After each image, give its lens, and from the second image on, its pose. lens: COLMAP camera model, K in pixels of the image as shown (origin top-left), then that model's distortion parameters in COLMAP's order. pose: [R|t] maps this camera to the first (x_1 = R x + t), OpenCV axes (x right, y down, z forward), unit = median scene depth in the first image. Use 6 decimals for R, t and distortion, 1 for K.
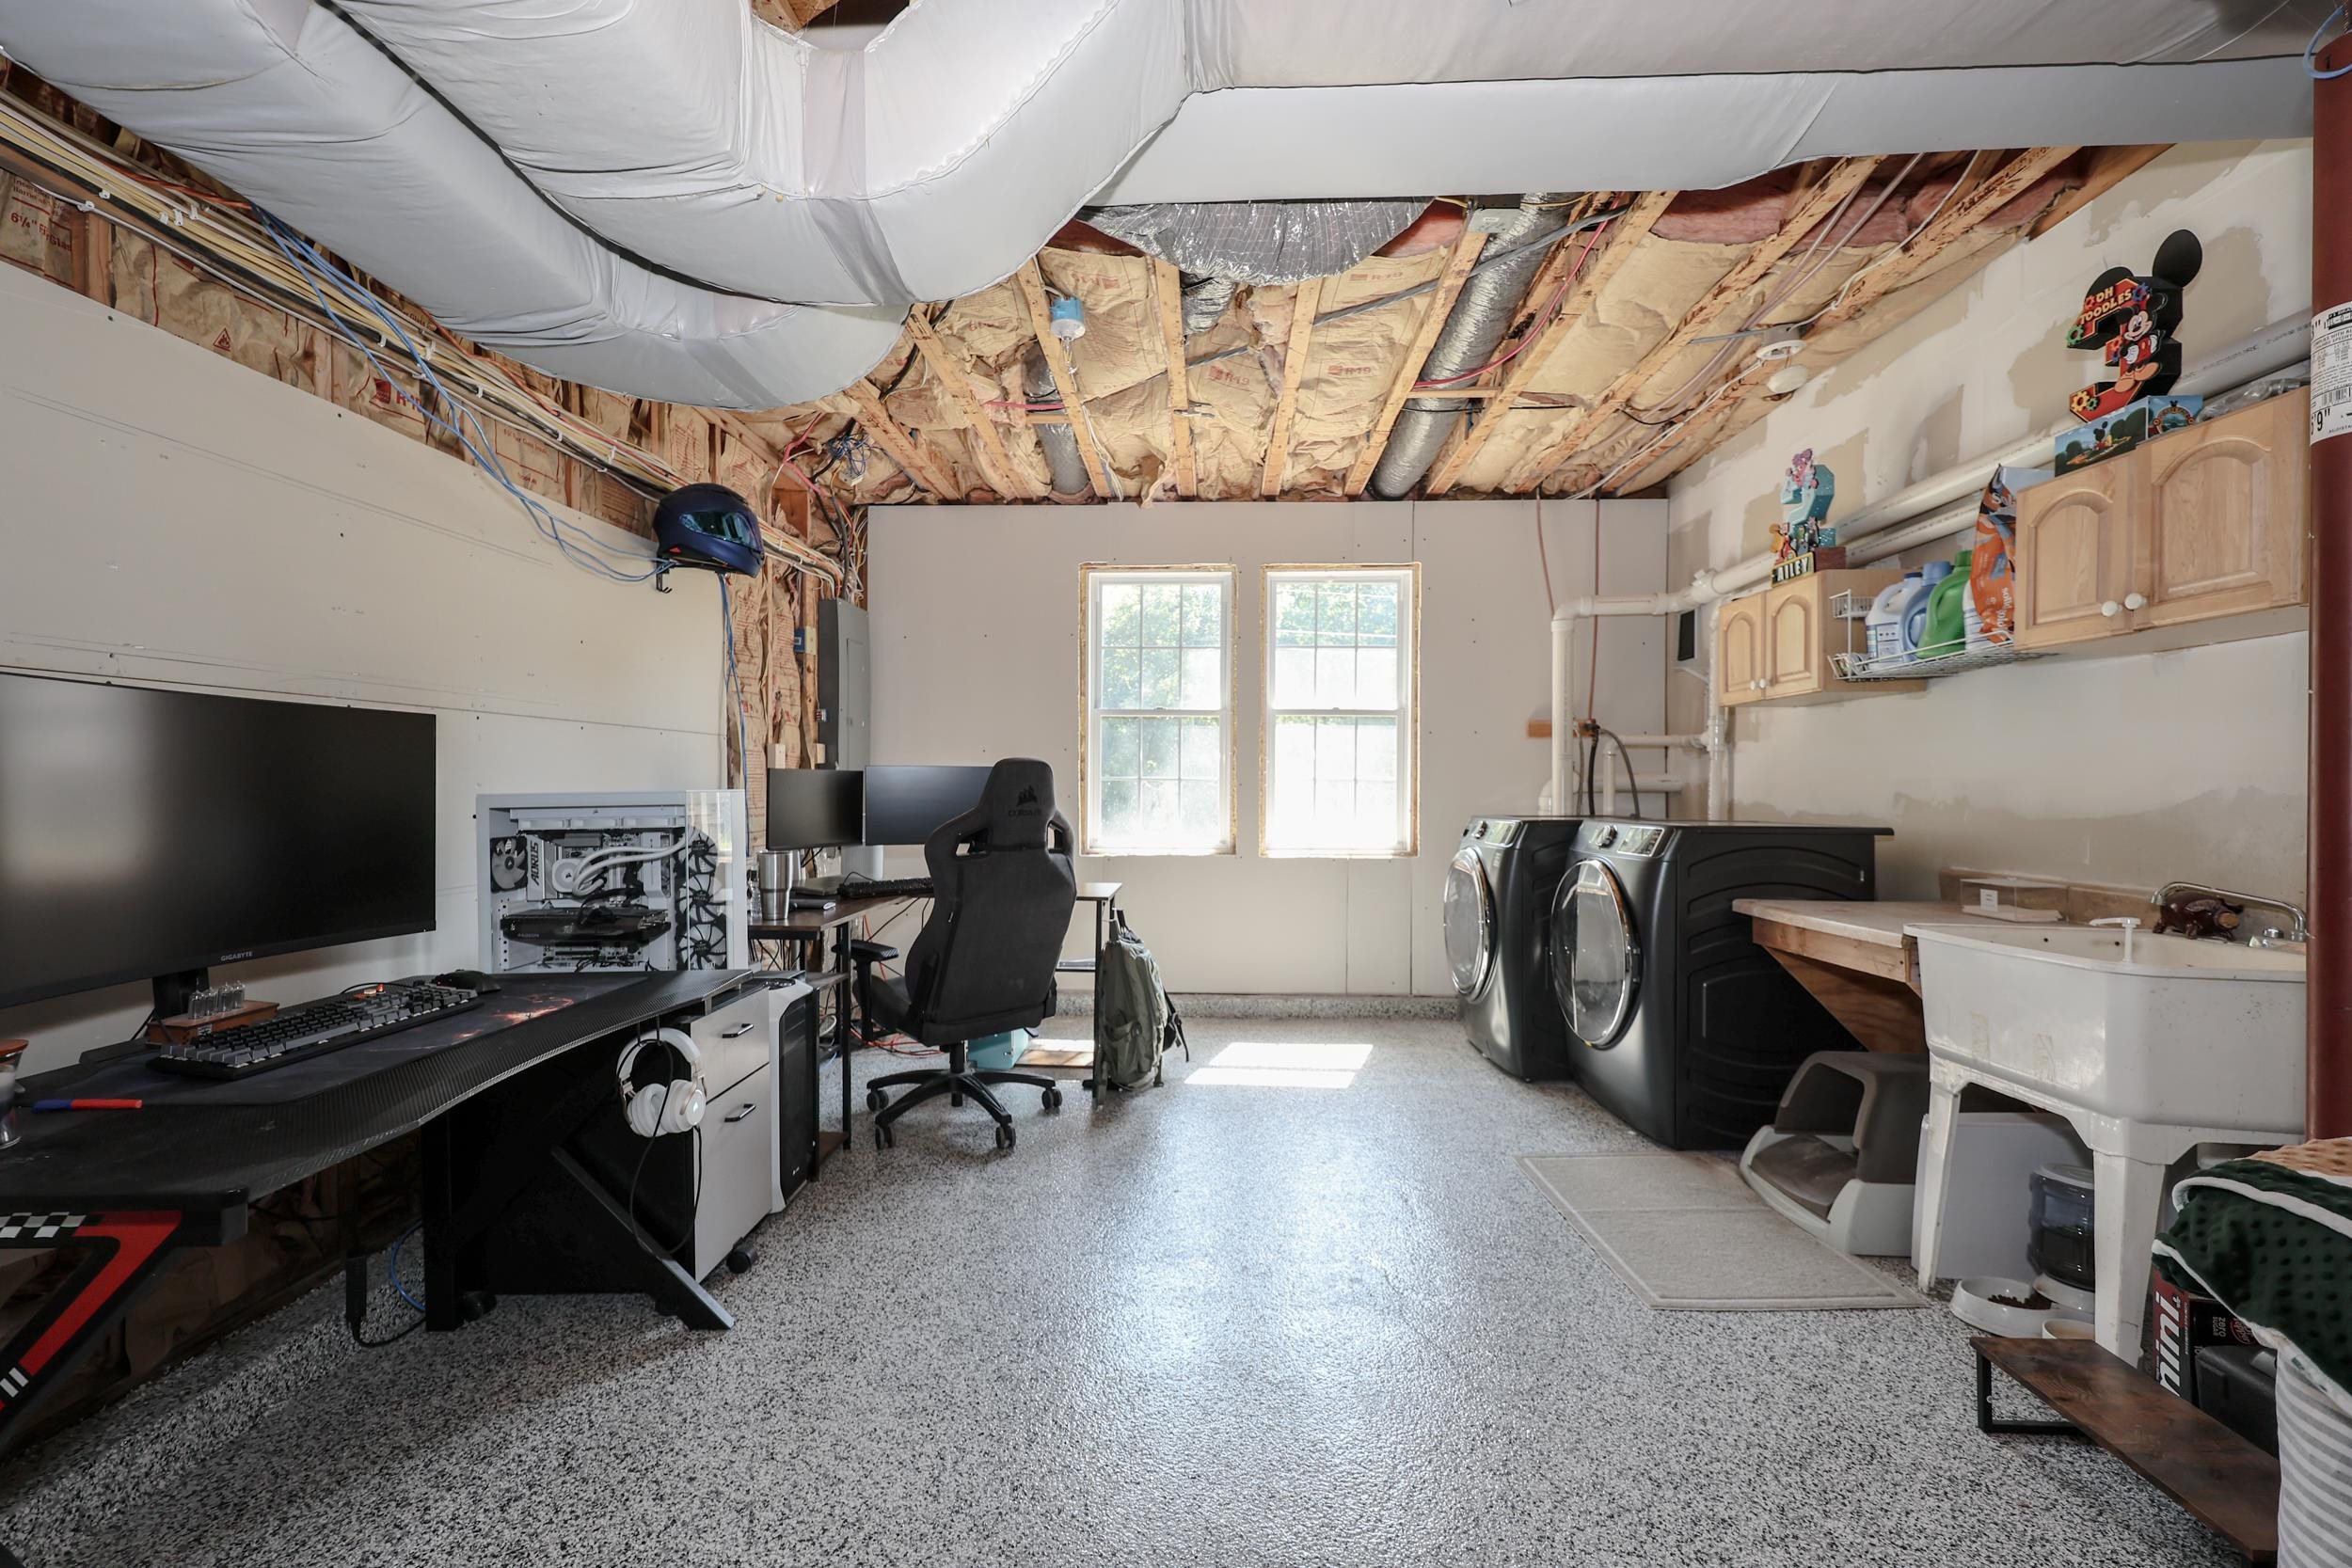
lens RADIAL K [[982.7, 0, 1172.5], [0, 982.7, 793.0], [0, 0, 1]] dist [0.001556, -0.000207]
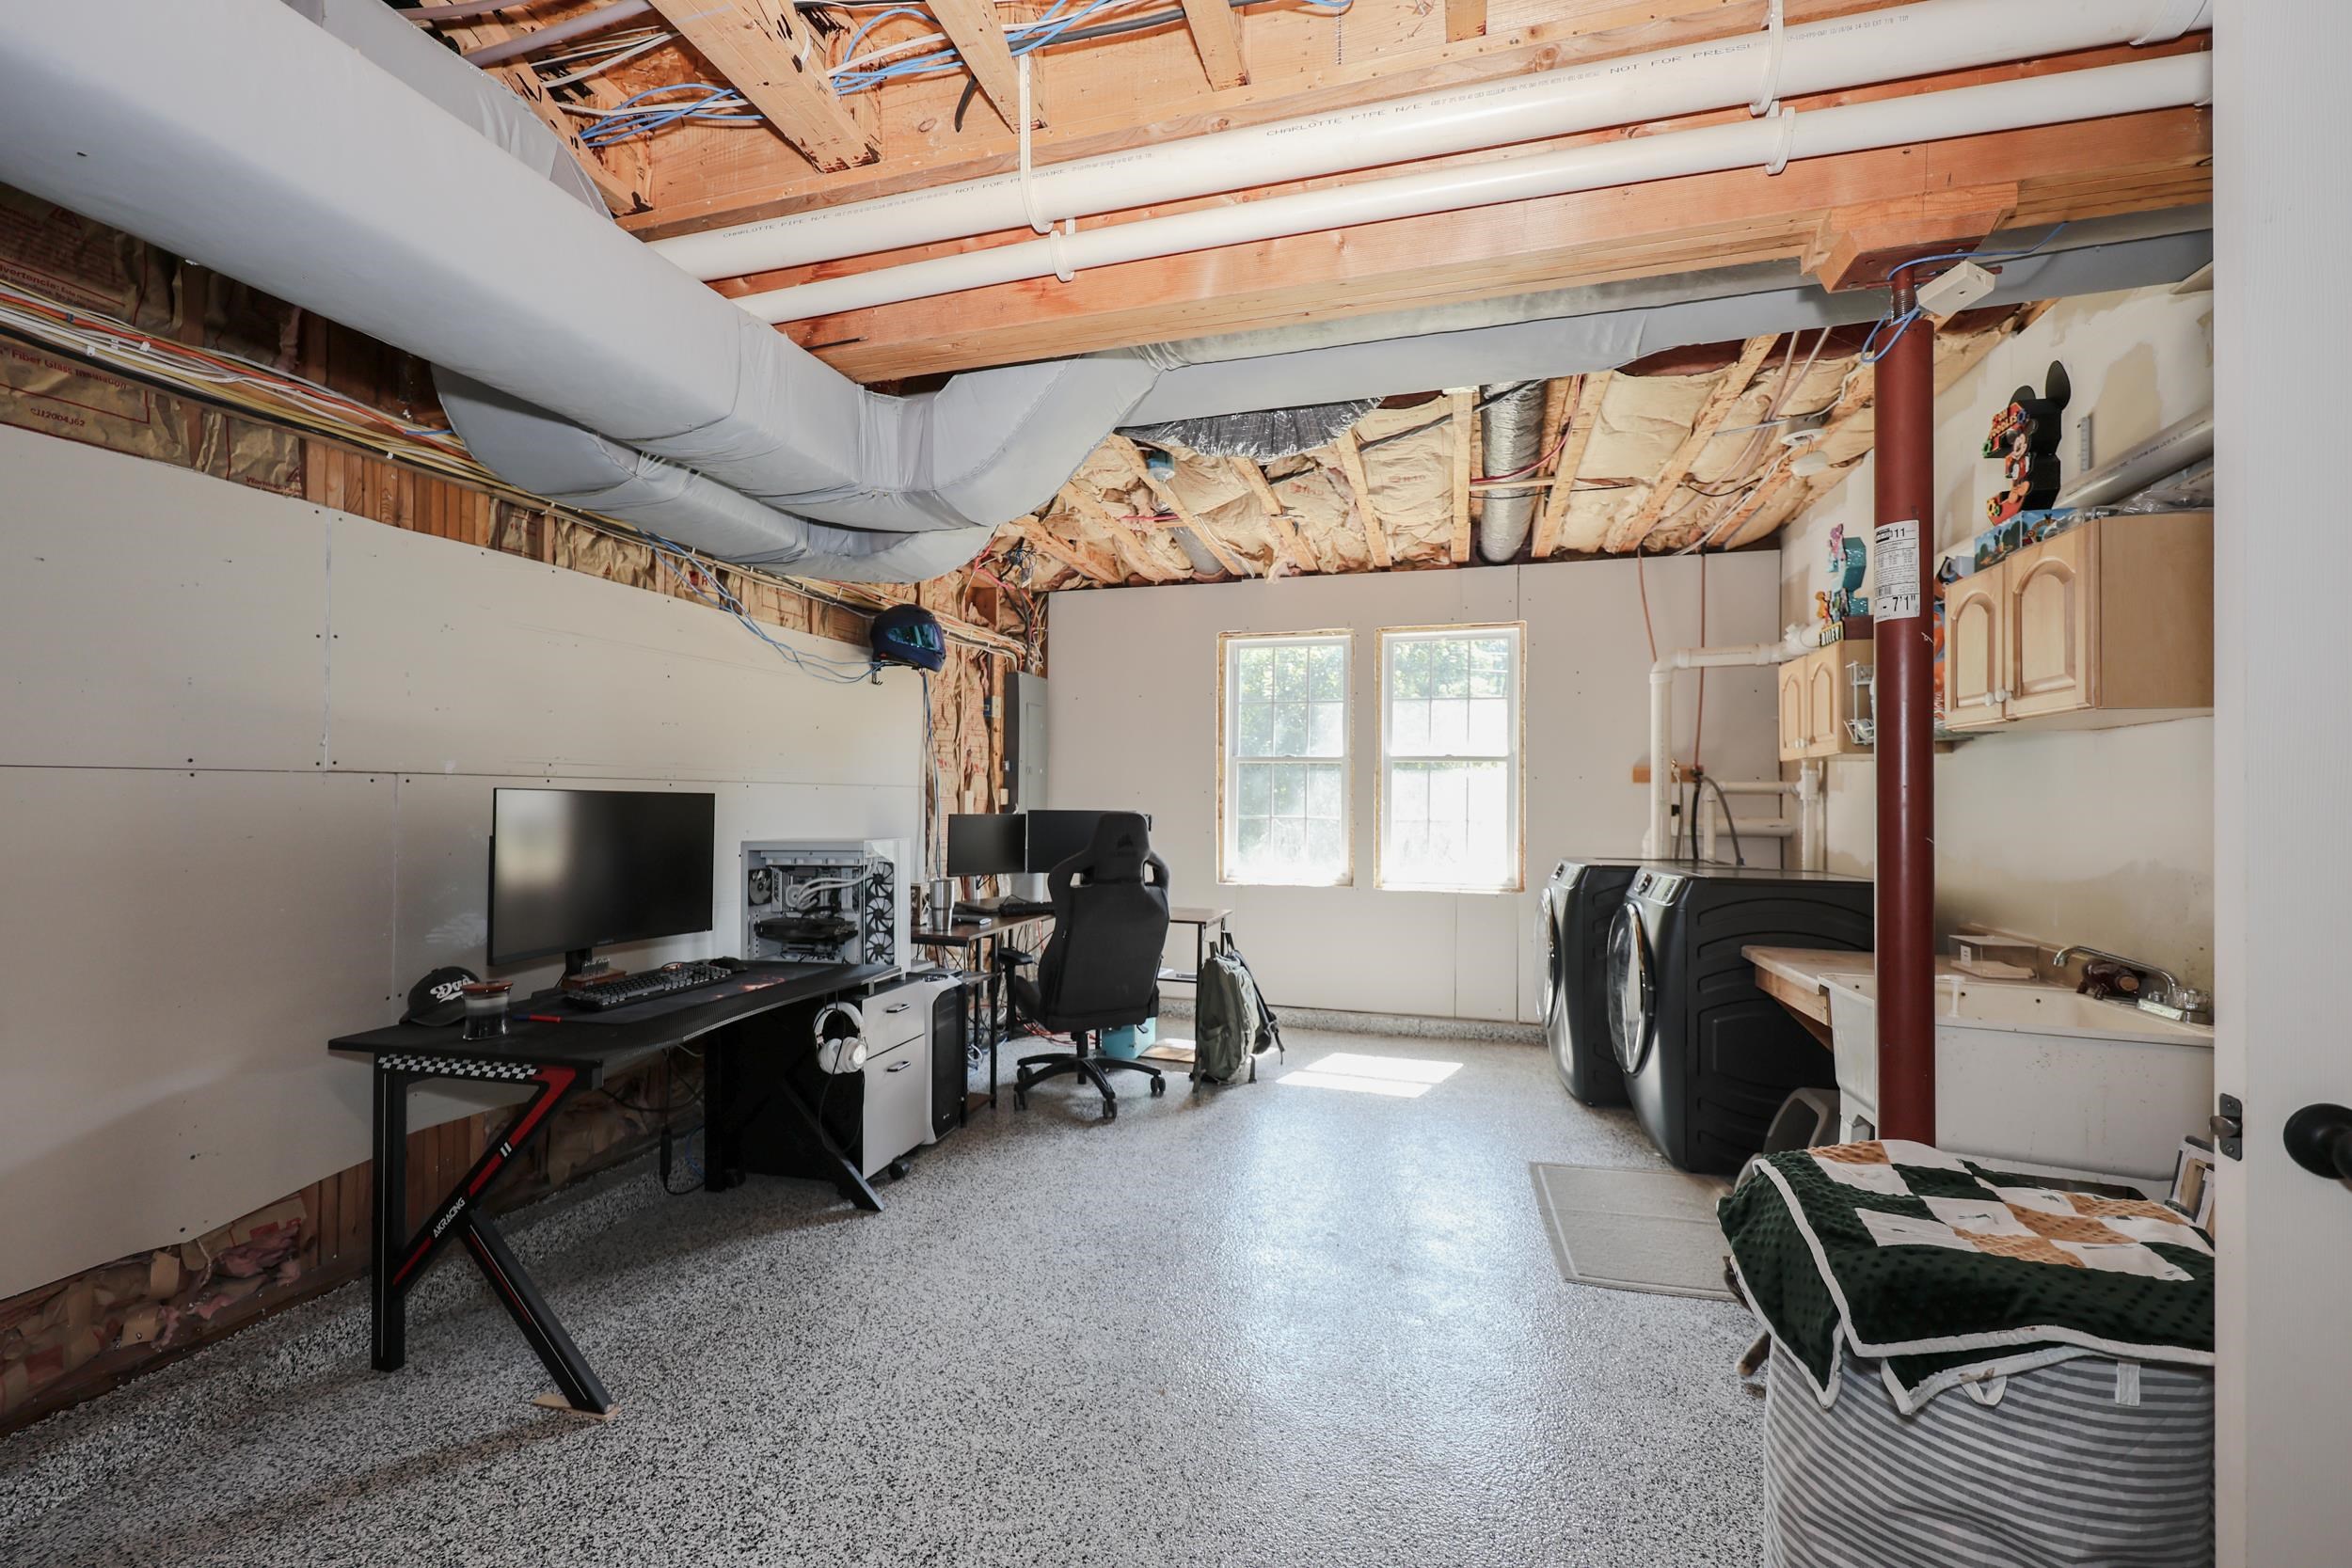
lens RADIAL K [[993.0, 0, 1177.1], [0, 993.0, 785.9], [0, 0, 1]] dist [0.003961, -0.000837]
pose [[0.968275, 0.001587, -0.249881, 0.230952], [-0.007213, 0.999741, -0.021602, -0.039434], [0.249782, 0.022719, 0.968035, -0.225174]]
